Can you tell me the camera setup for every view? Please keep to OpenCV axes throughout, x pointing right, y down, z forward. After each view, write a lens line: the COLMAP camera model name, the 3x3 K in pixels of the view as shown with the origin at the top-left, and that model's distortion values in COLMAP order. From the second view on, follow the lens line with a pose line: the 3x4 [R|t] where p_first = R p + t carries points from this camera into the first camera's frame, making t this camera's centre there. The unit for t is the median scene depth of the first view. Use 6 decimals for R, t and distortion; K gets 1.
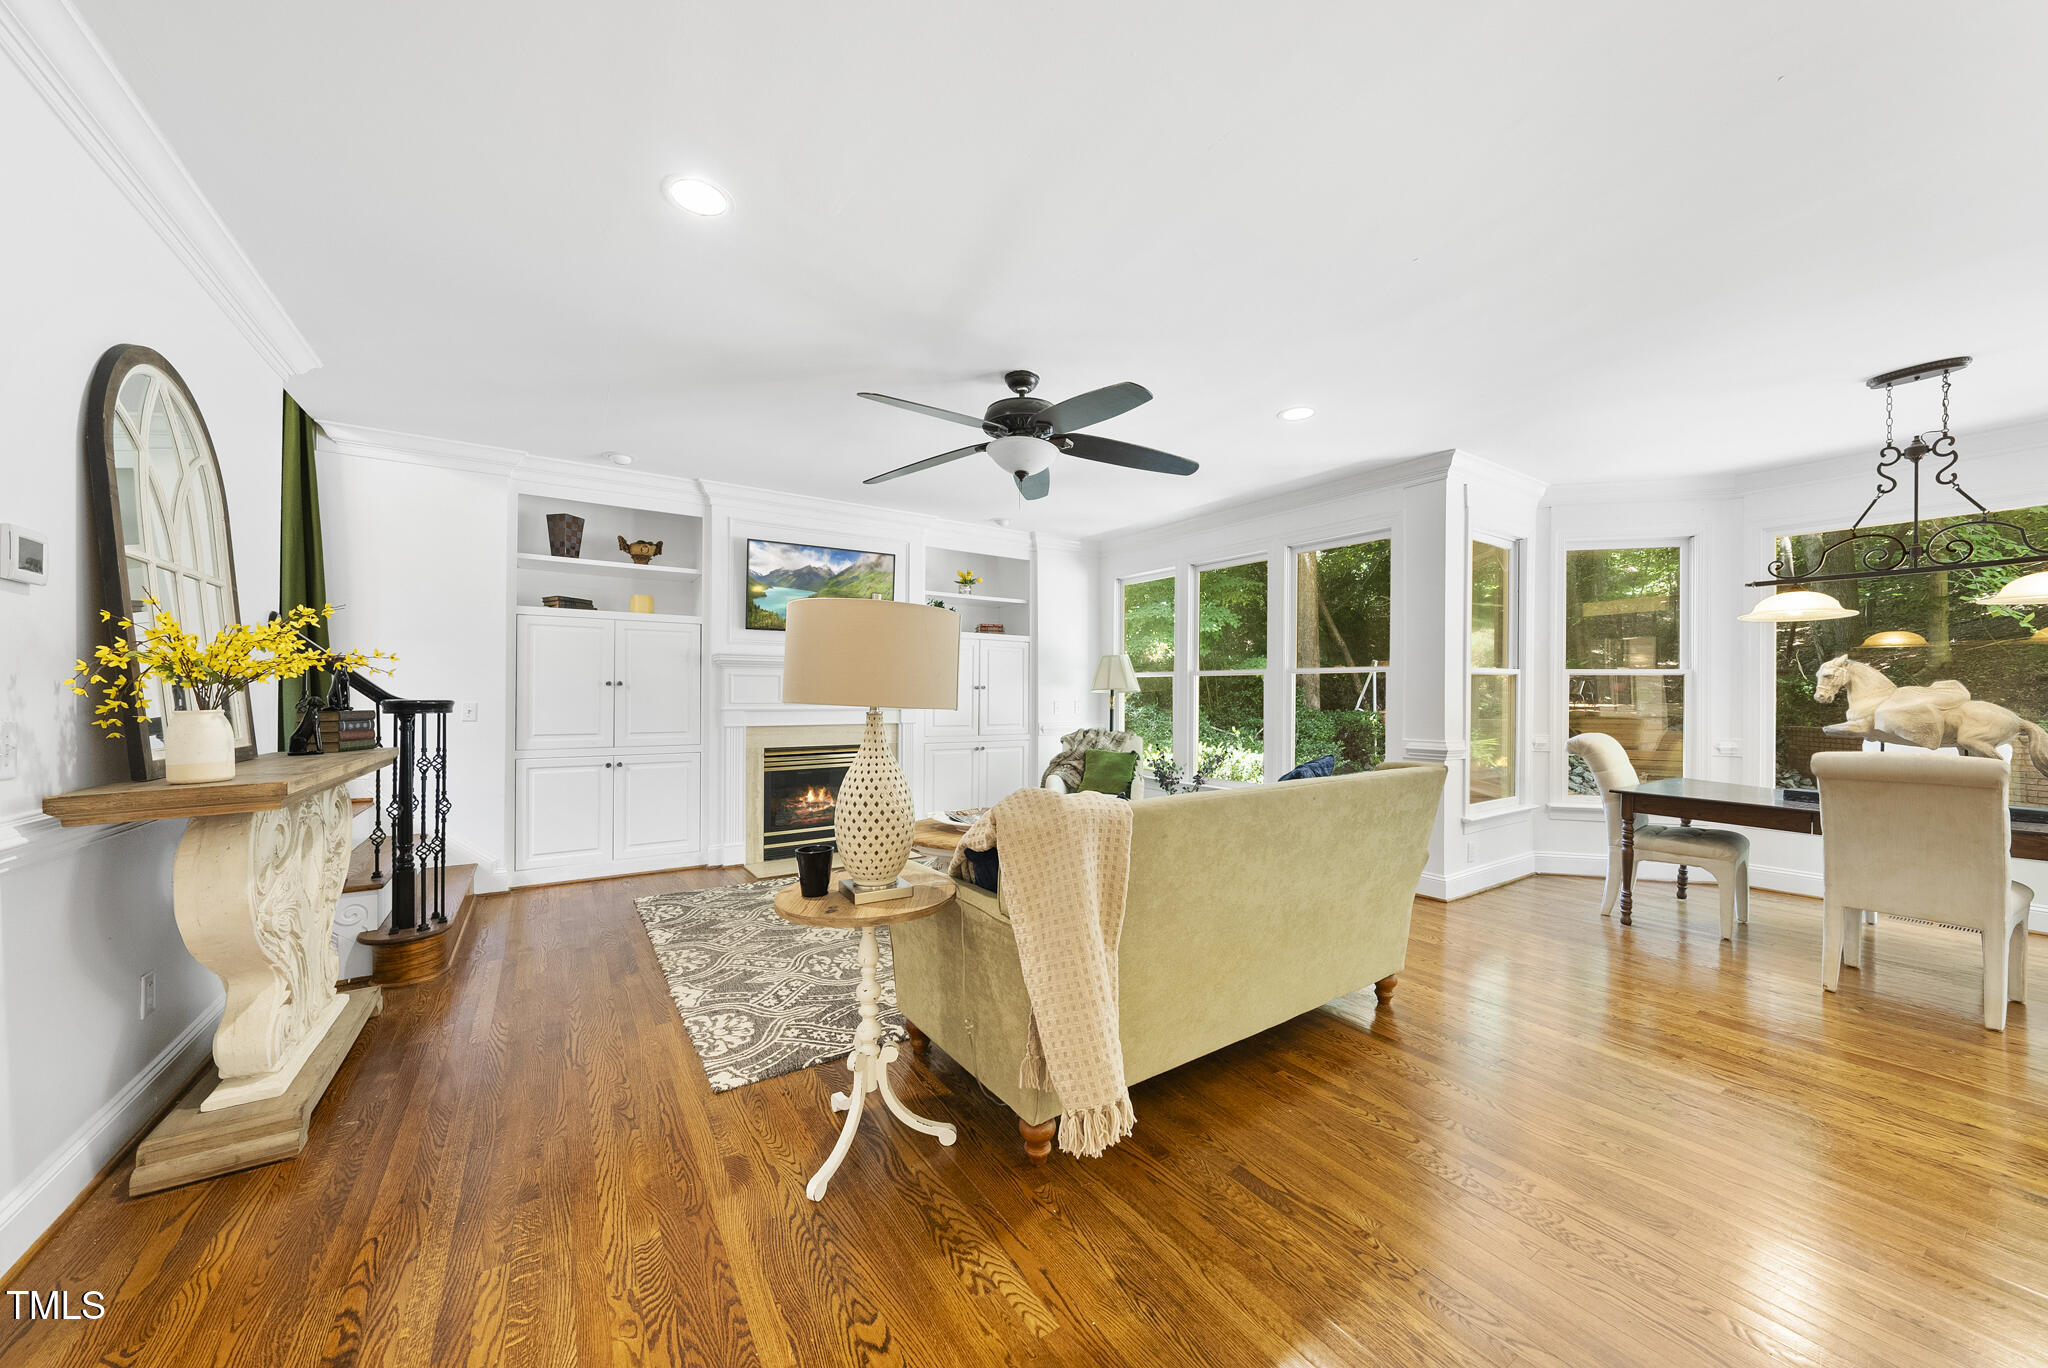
lens RADIAL K [[712.8, 0, 1017.2], [0, 712.8, 696.4], [0, 0, 1]] dist [0.000669, 0.000124]
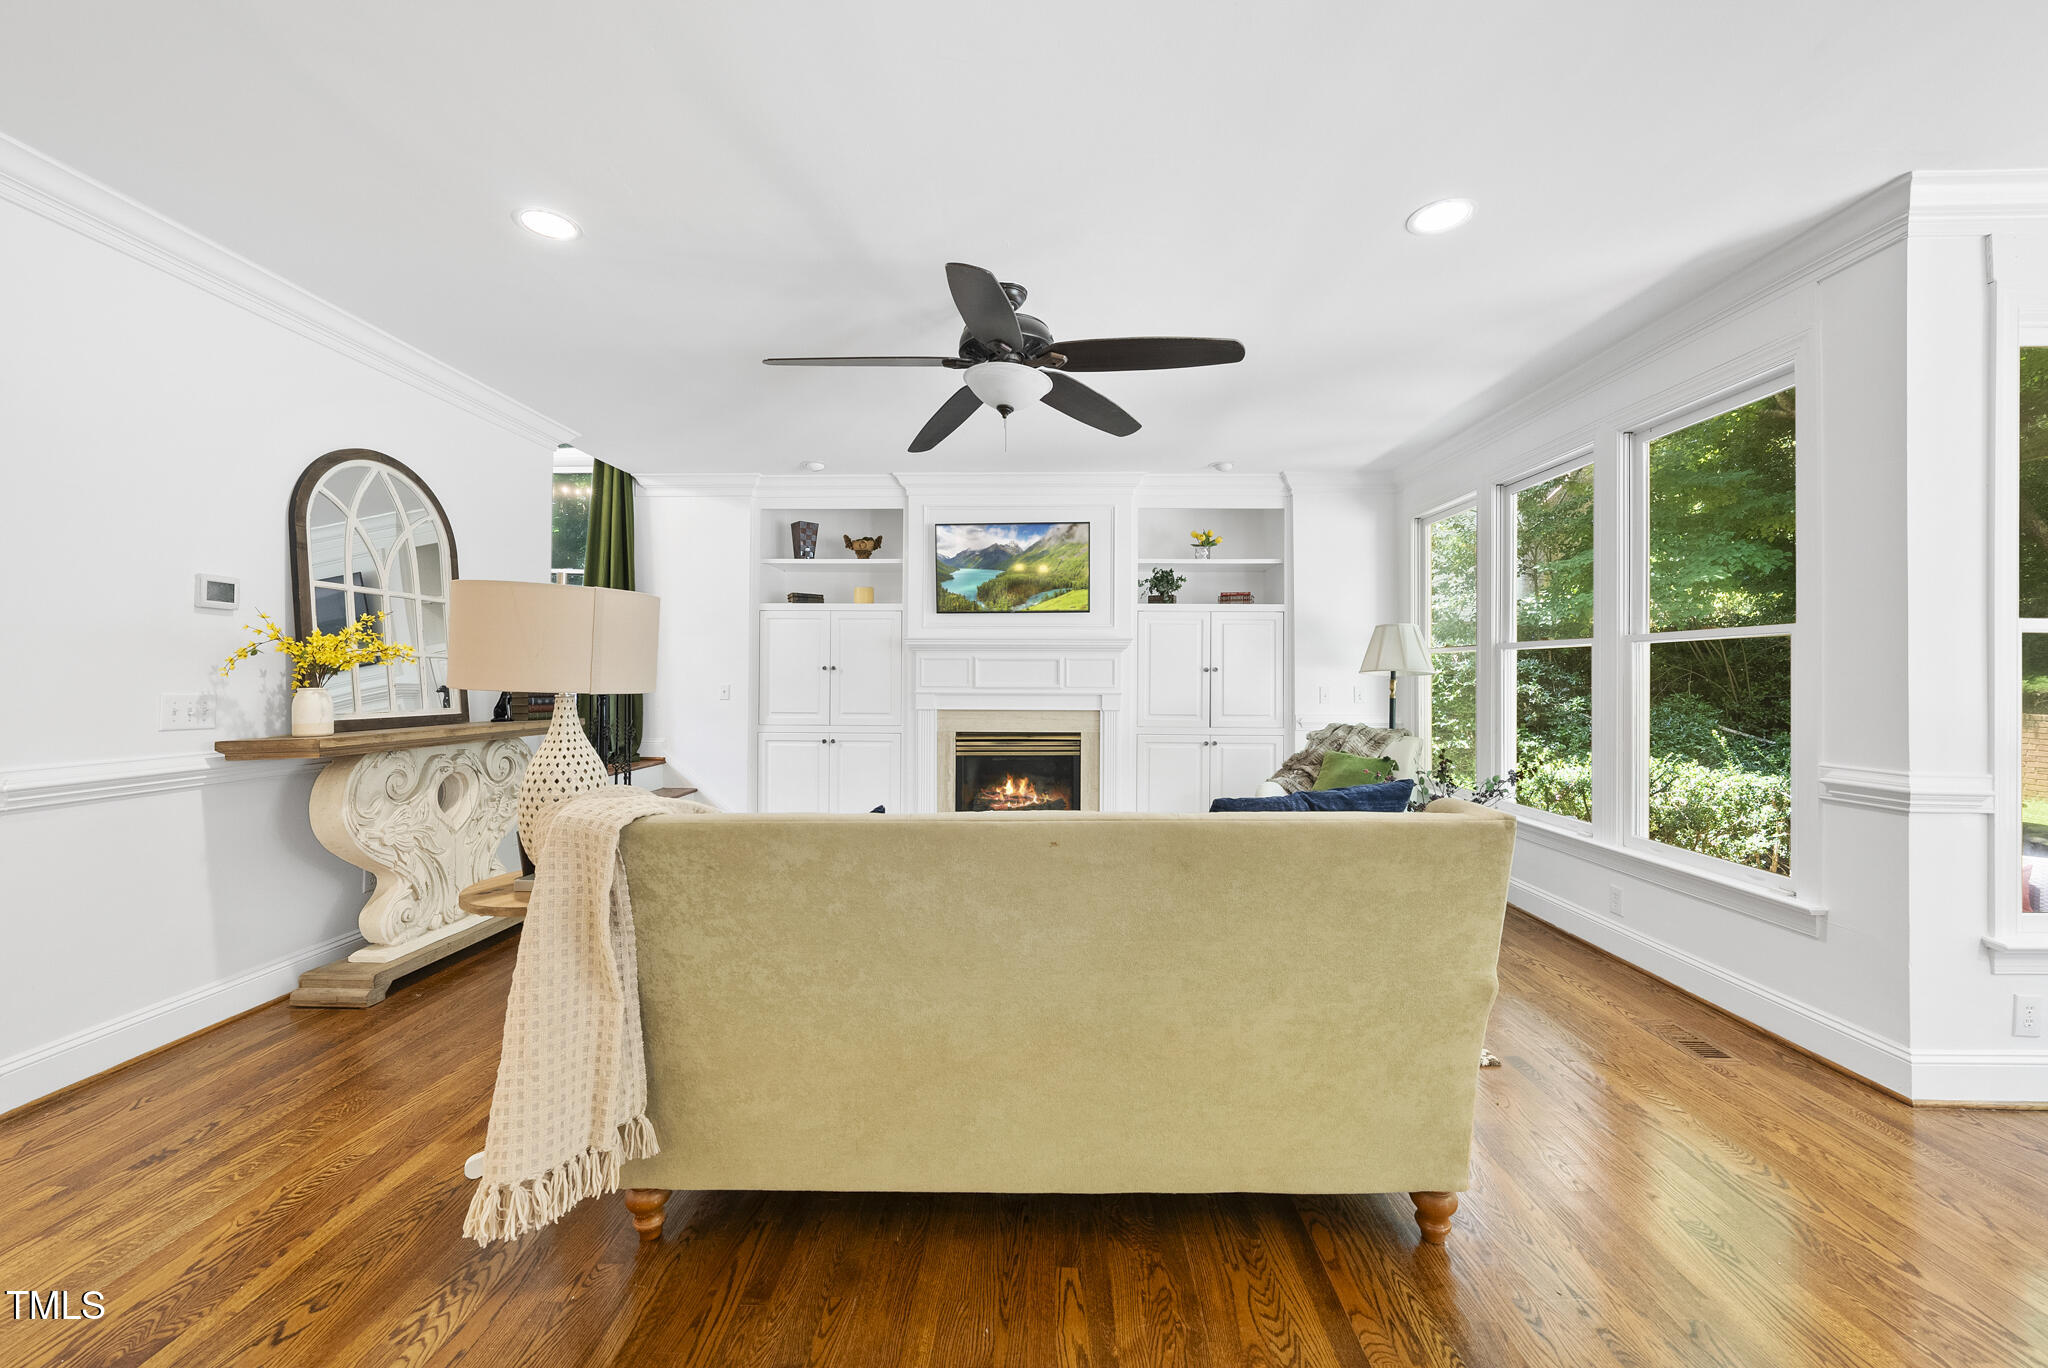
lens RADIAL K [[756.0, 0, 1024.0], [0, 756.0, 673.3], [0, 0, 1]] dist [-0.000539, -0.000080]
pose [[0.821254, -0.003762, -0.570550, 0.336575], [-0.001709, 0.999958, -0.009054, 0.000107], [0.570560, 0.008410, 0.821213, 0.193741]]
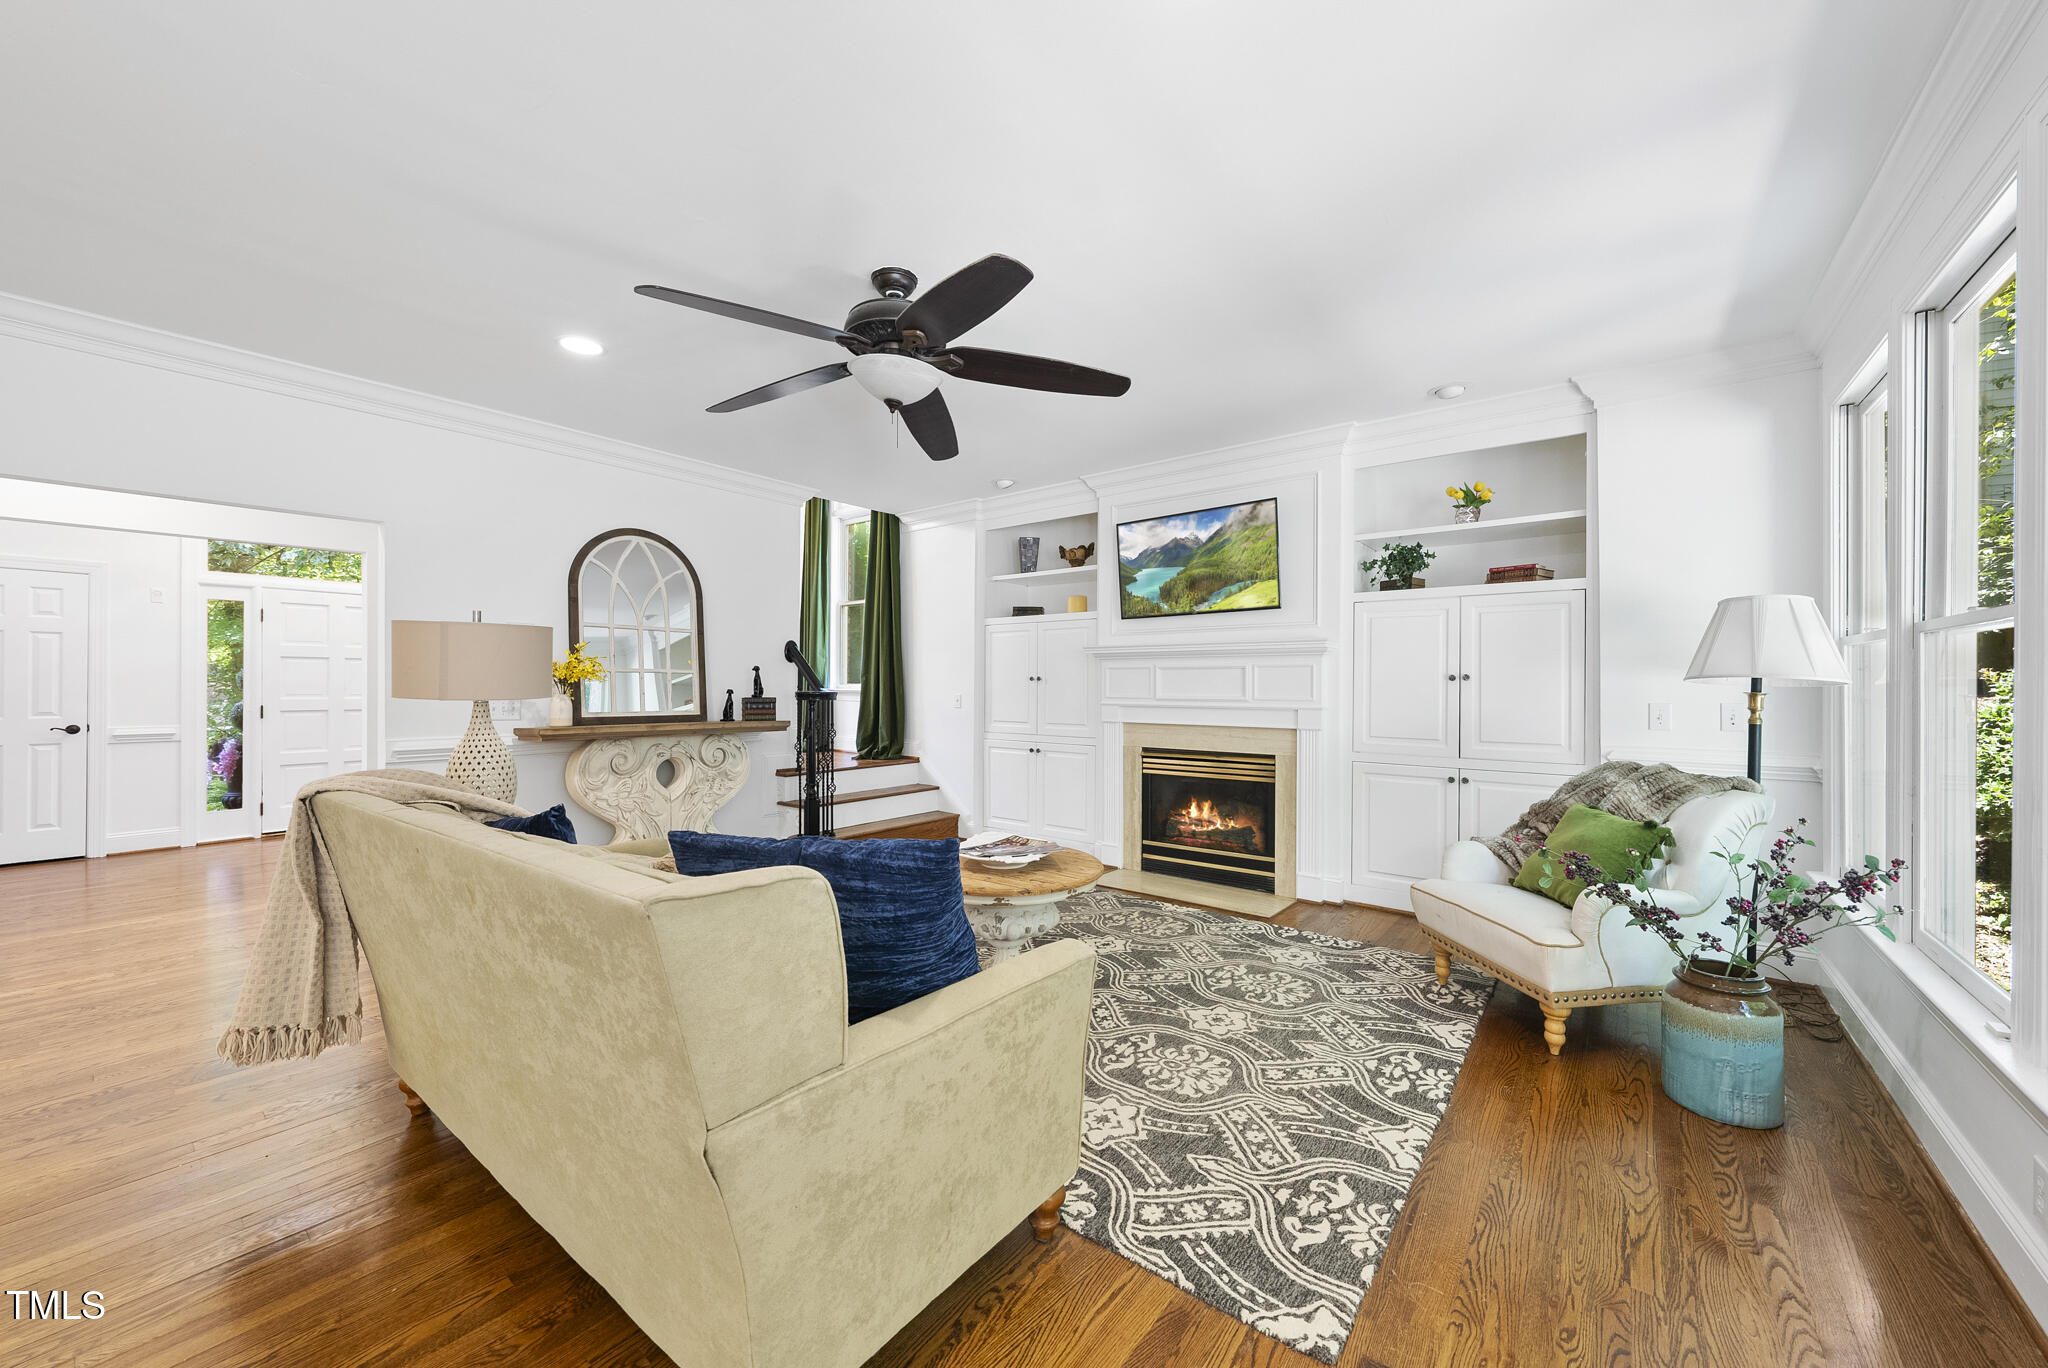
lens RADIAL K [[758.7, 0, 1024.0], [0, 758.7, 684.0], [0, 0, 1]] dist [-0.001222, -0.000070]
pose [[0.317202, -0.004524, -0.948347, 0.537930], [-0.004214, 0.999972, -0.006180, -0.001853], [0.948349, 0.005957, 0.317174, 0.566083]]
